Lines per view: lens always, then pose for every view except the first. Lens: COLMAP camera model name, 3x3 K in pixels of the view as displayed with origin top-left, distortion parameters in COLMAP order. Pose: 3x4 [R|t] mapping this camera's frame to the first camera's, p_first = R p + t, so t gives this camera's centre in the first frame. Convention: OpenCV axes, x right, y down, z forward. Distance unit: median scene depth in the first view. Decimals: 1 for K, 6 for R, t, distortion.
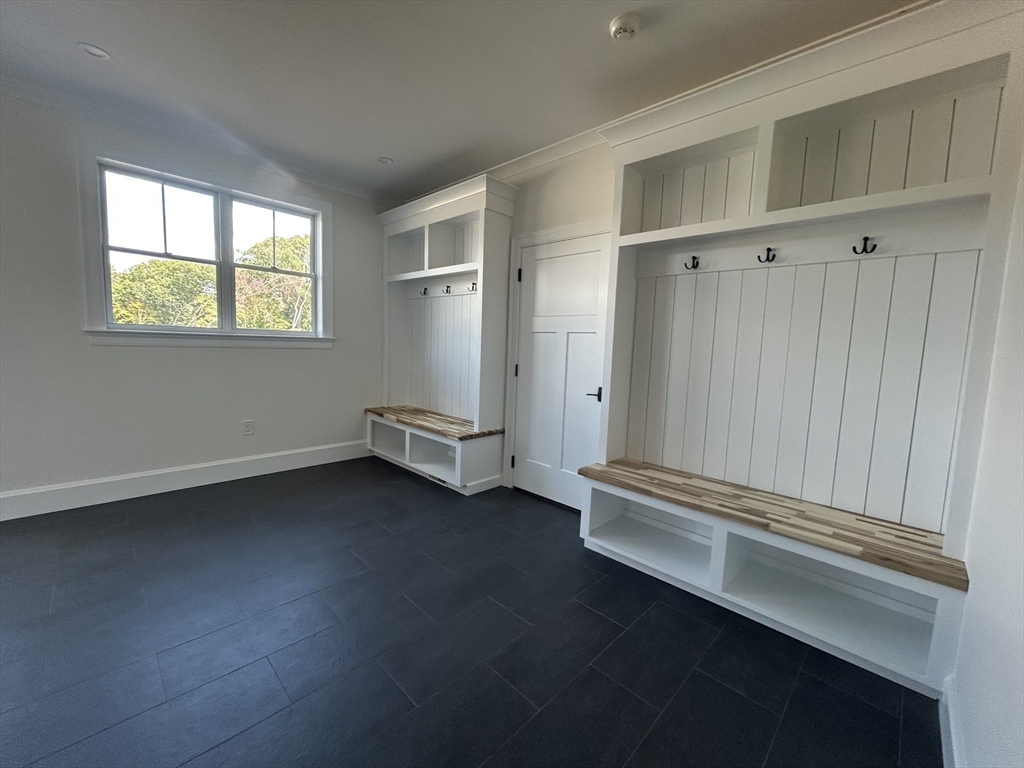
lens RADIAL K [[413.1, 0, 512.0], [0, 413.1, 384.0], [0, 0, 1]] dist [-0.000116, 0.000208]
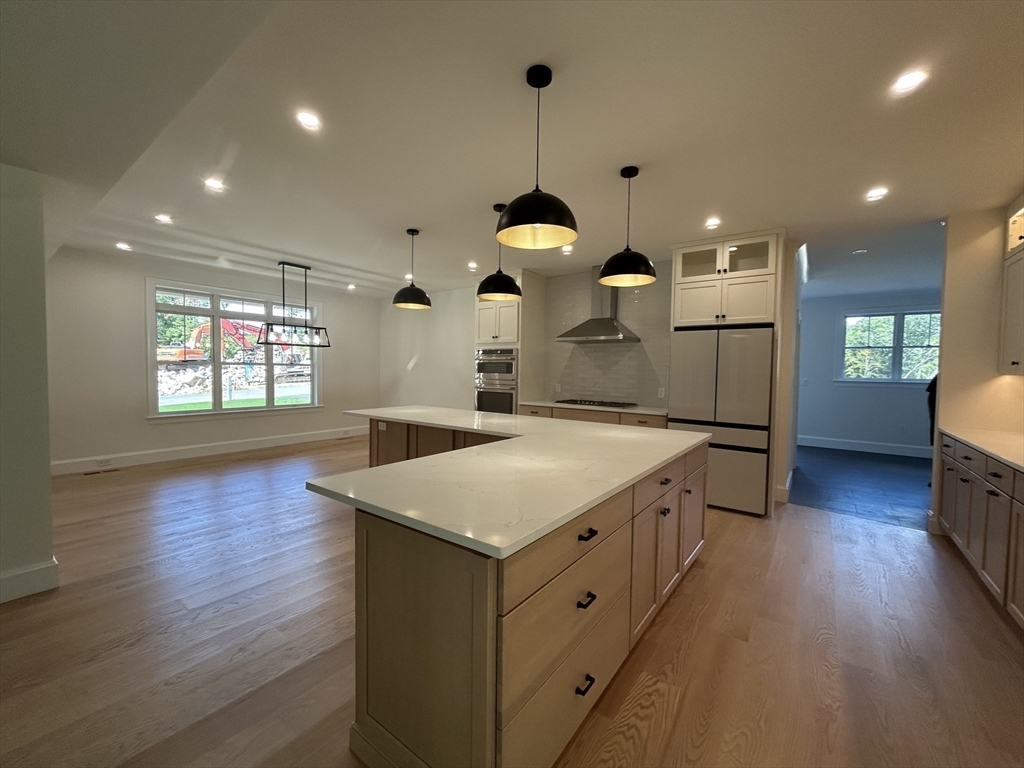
lens RADIAL K [[413.1, 0, 512.0], [0, 413.1, 384.0], [0, 0, 1]] dist [-0.000116, 0.000208]
pose [[0.130915, -0.003155, -0.991389, 0.070514], [-0.102578, 0.994585, -0.016711, 0.007886], [0.986072, 0.103883, 0.129882, -0.073627]]
